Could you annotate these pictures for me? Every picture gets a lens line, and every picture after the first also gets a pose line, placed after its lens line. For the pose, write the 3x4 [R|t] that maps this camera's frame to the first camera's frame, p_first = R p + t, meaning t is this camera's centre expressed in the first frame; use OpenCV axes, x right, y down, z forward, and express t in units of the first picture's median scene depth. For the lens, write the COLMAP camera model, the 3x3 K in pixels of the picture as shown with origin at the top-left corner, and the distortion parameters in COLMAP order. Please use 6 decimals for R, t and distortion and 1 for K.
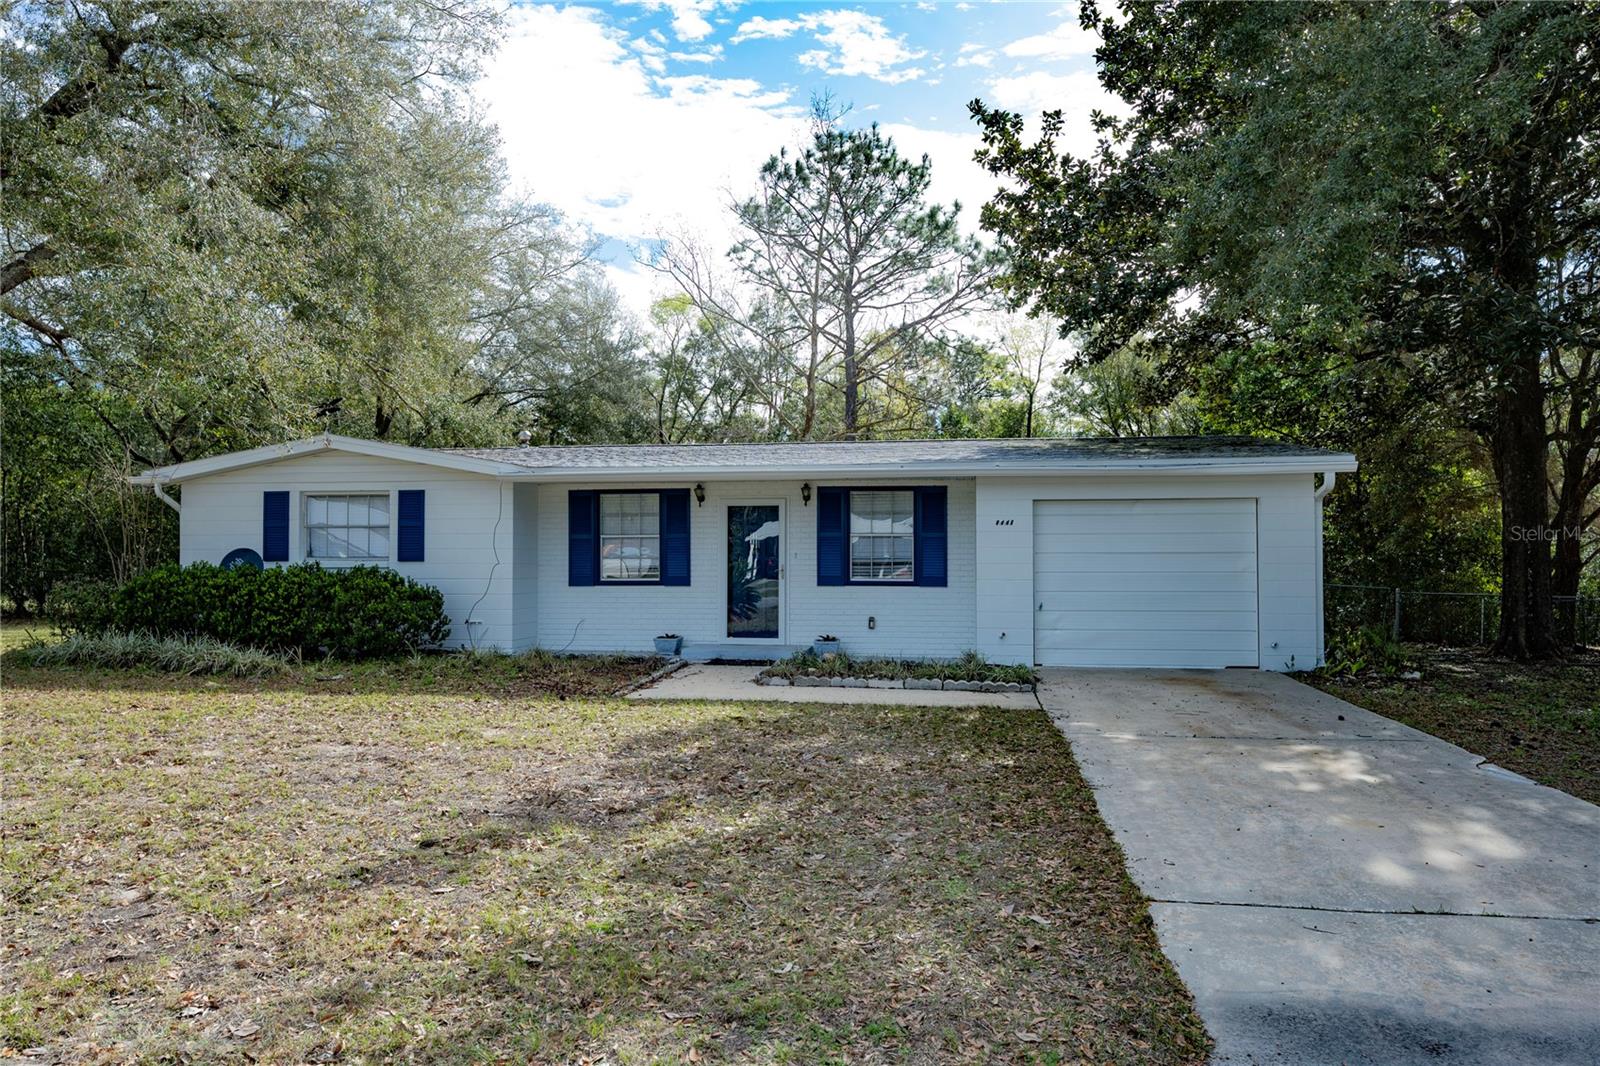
lens RADIAL K [[1064.0, 0, 804.0], [0, 1064.0, 532.6], [0, 0, 1]] dist [-0.003471, 0.002565]
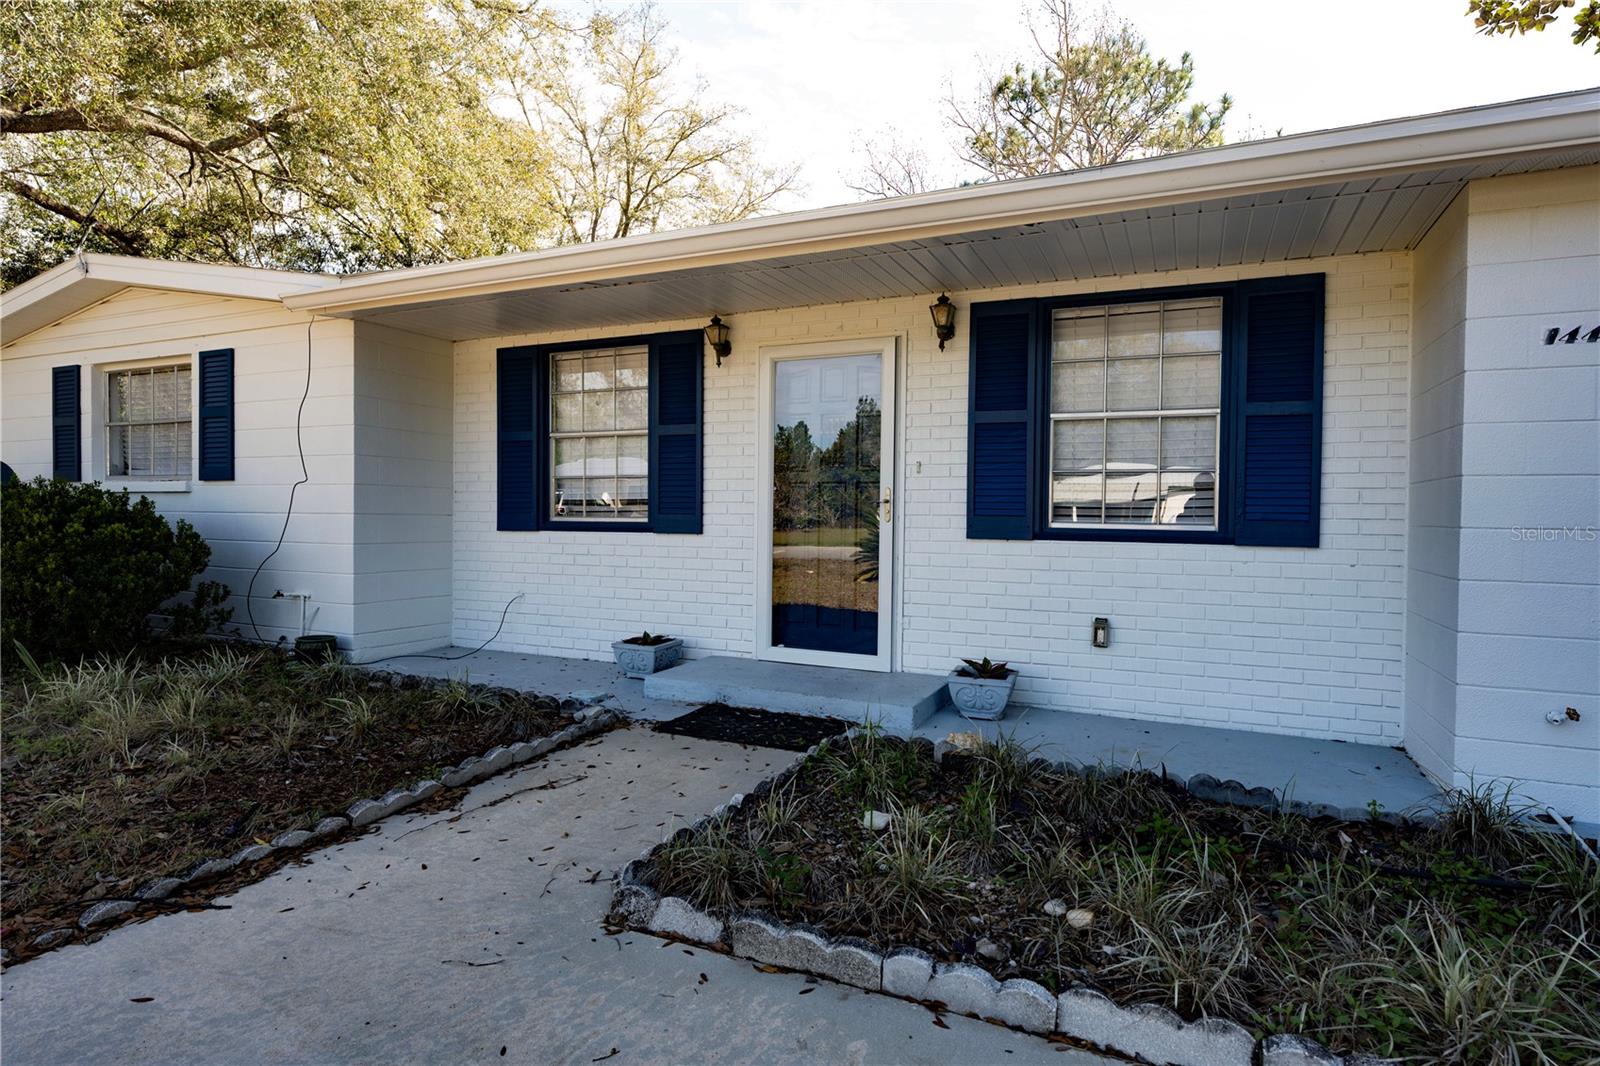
lens RADIAL K [[866.9, 0, 797.4], [0, 866.9, 528.5], [0, 0, 1]] dist [0.000603, 0.001547]
pose [[0.959220, 0.014149, -0.282307, 0.044651], [-0.003434, 0.999256, 0.038413, 0.032763], [0.282641, -0.035877, 0.958555, 0.646462]]
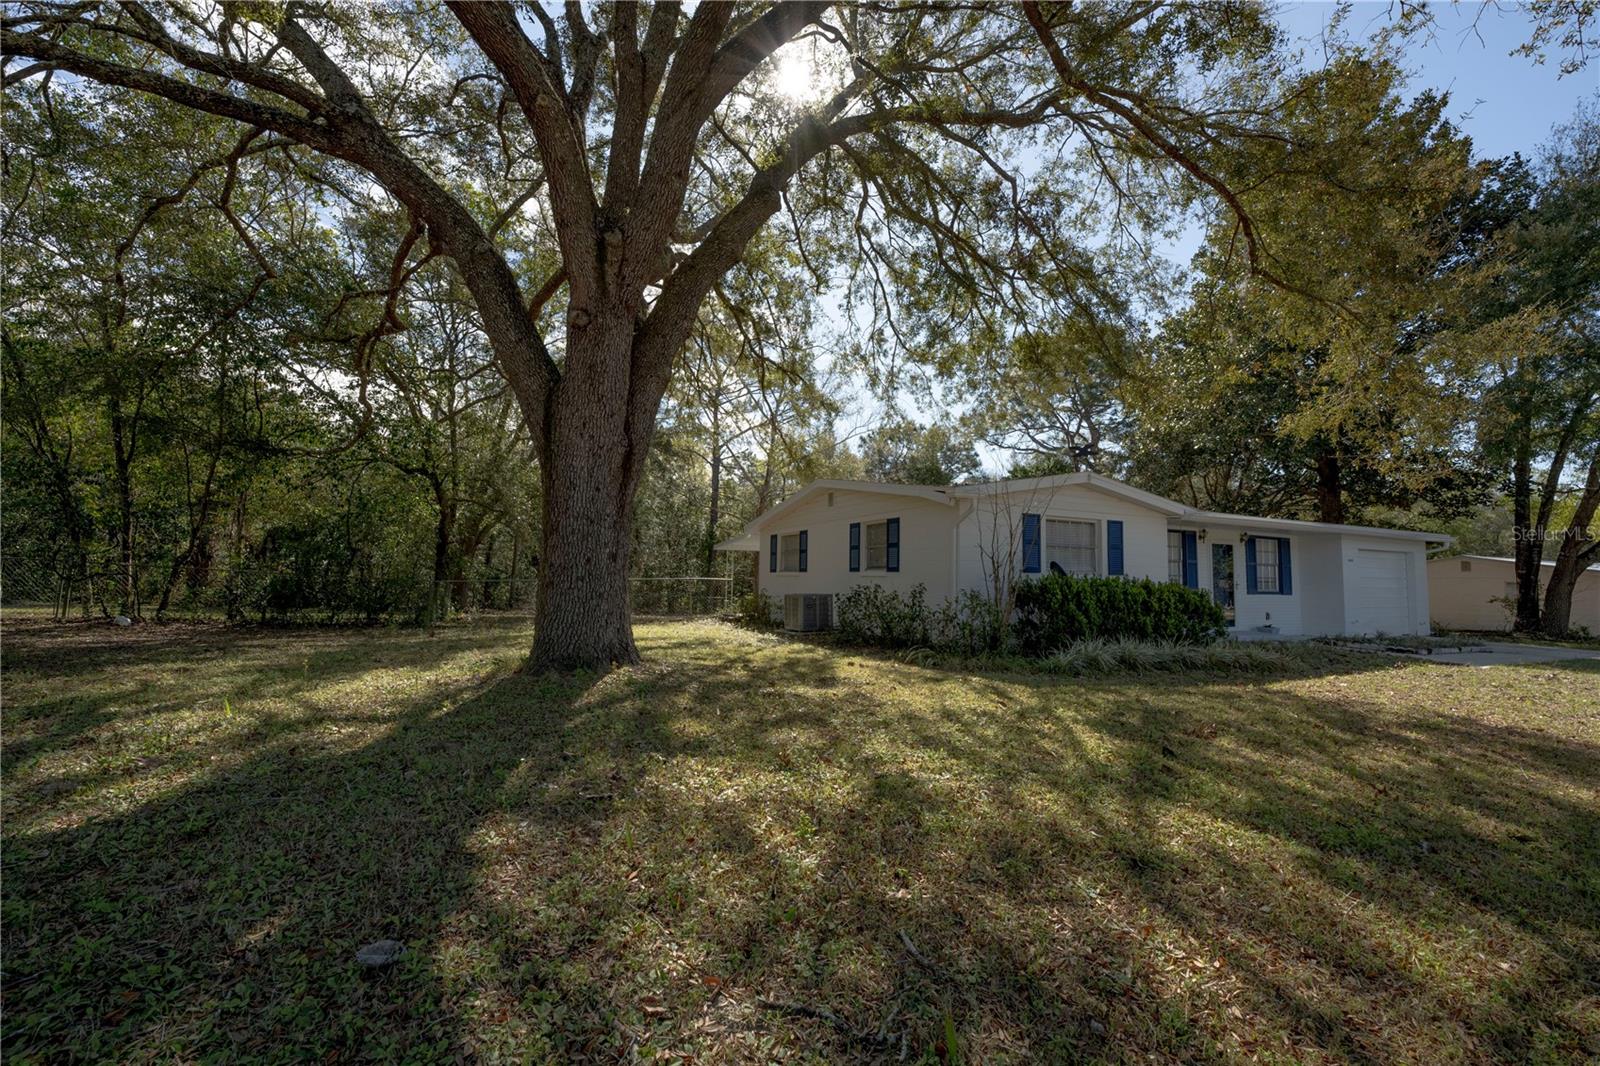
lens RADIAL K [[634.4, 0, 796.3], [0, 634.4, 532.6], [0, 0, 1]] dist [-0.002047, 0.000376]
pose [[0.837753, 0.055806, 0.543190, -1.115483], [-0.029603, 0.997943, -0.056871, 0.030776], [-0.545246, 0.031564, 0.837681, 0.550409]]
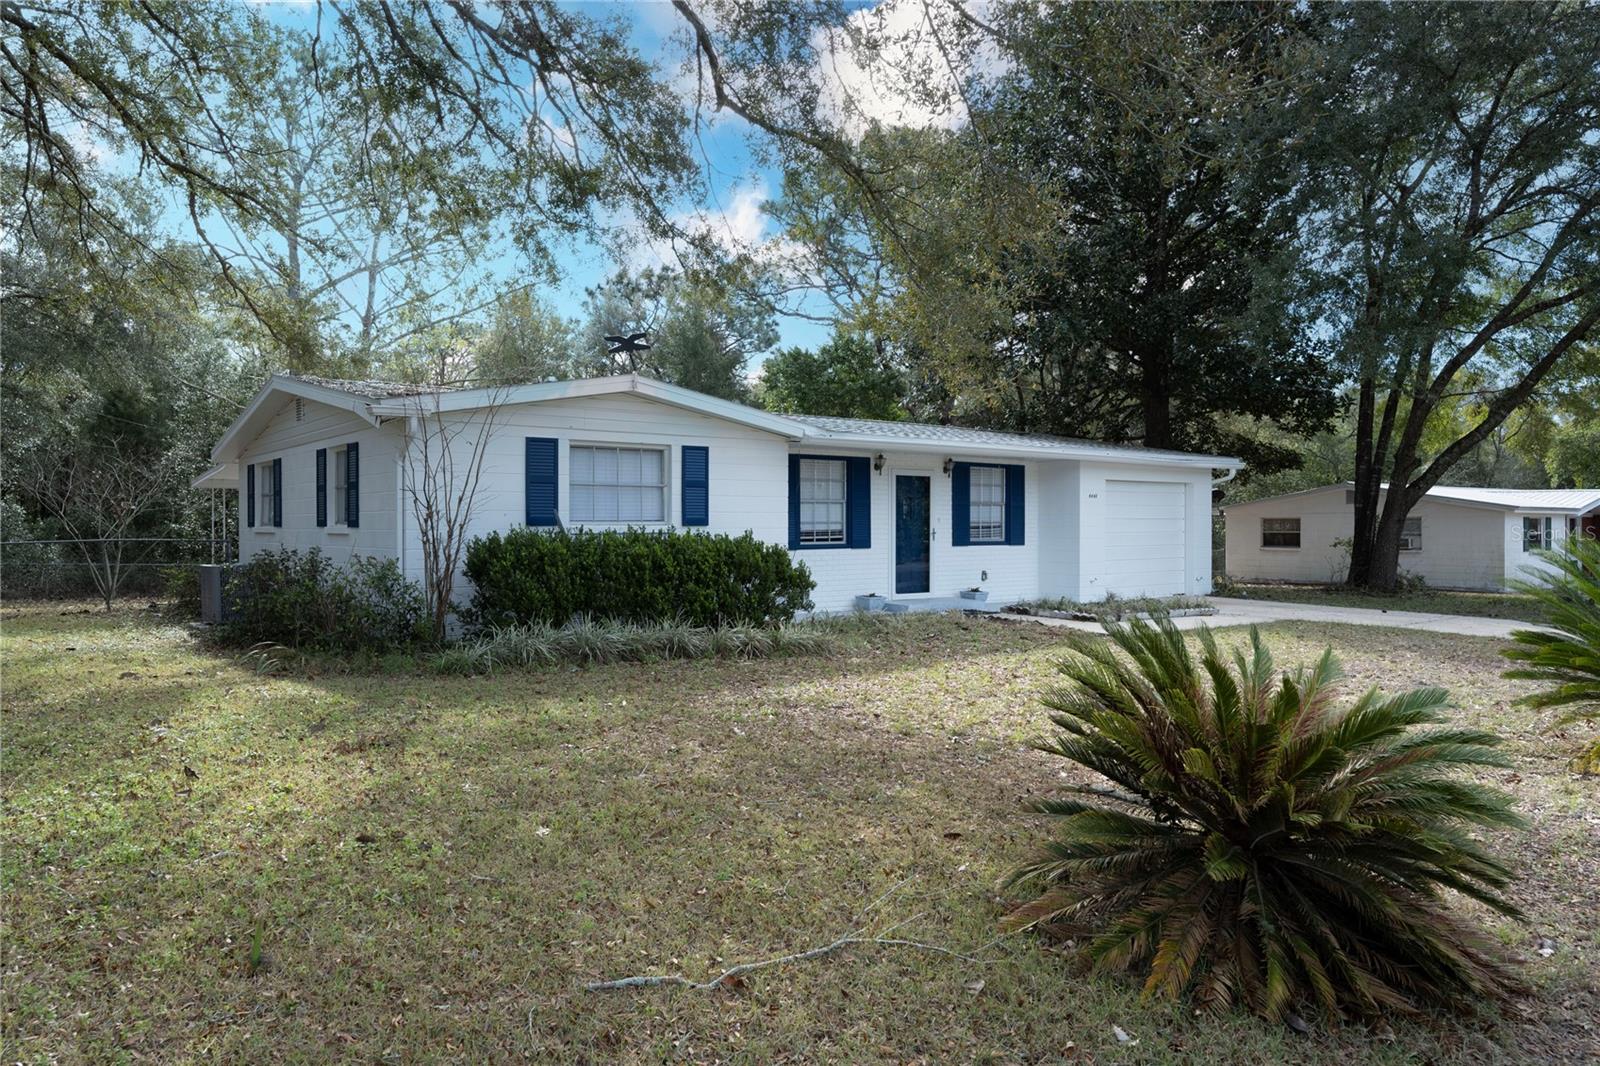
lens RADIAL K [[1064.0, 0, 799.9], [0, 1064.0, 527.5], [0, 0, 1]] dist [-0.003471, 0.002565]
pose [[0.694224, -0.001631, 0.719757, -0.946502], [-0.013563, 0.999790, 0.015347, 0.013667], [-0.719631, -0.020416, 0.694056, 0.305025]]
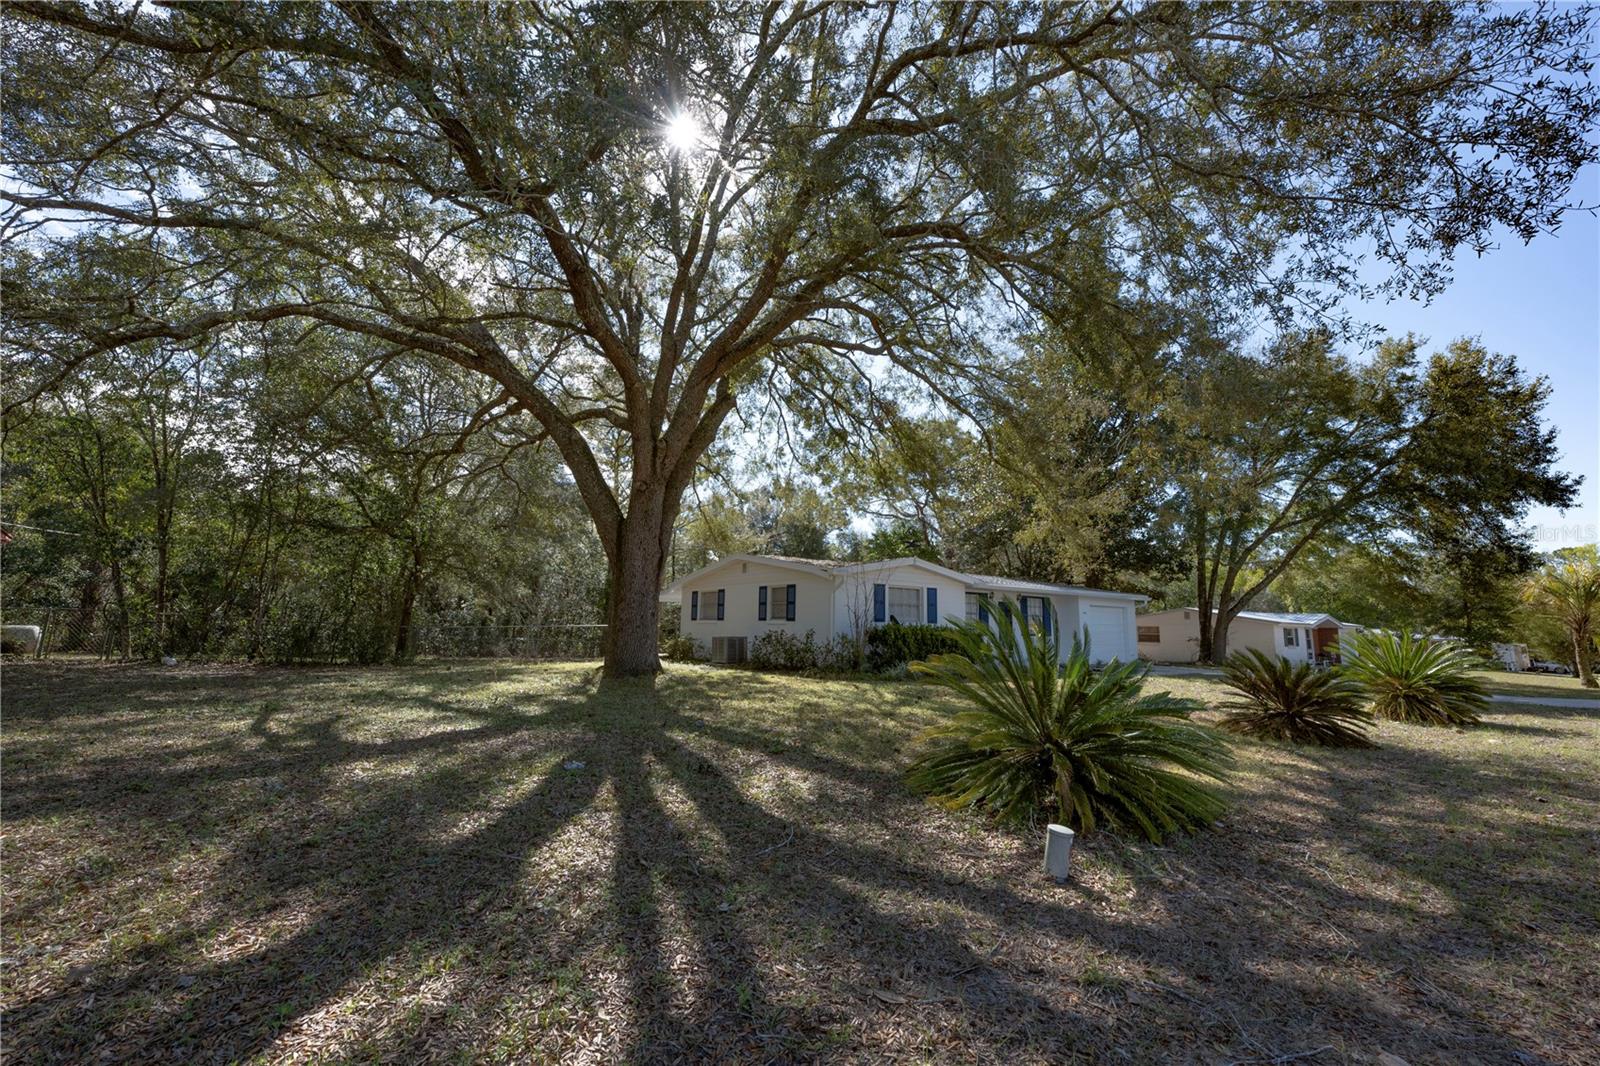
lens RADIAL K [[634.4, 0, 799.1], [0, 634.4, 532.7], [0, 0, 1]] dist [-0.002047, 0.000376]
pose [[0.710692, 0.116413, 0.693805, -1.396183], [-0.032784, 0.990623, -0.132633, 0.024428], [-0.702739, 0.071515, 0.707844, 0.303524]]
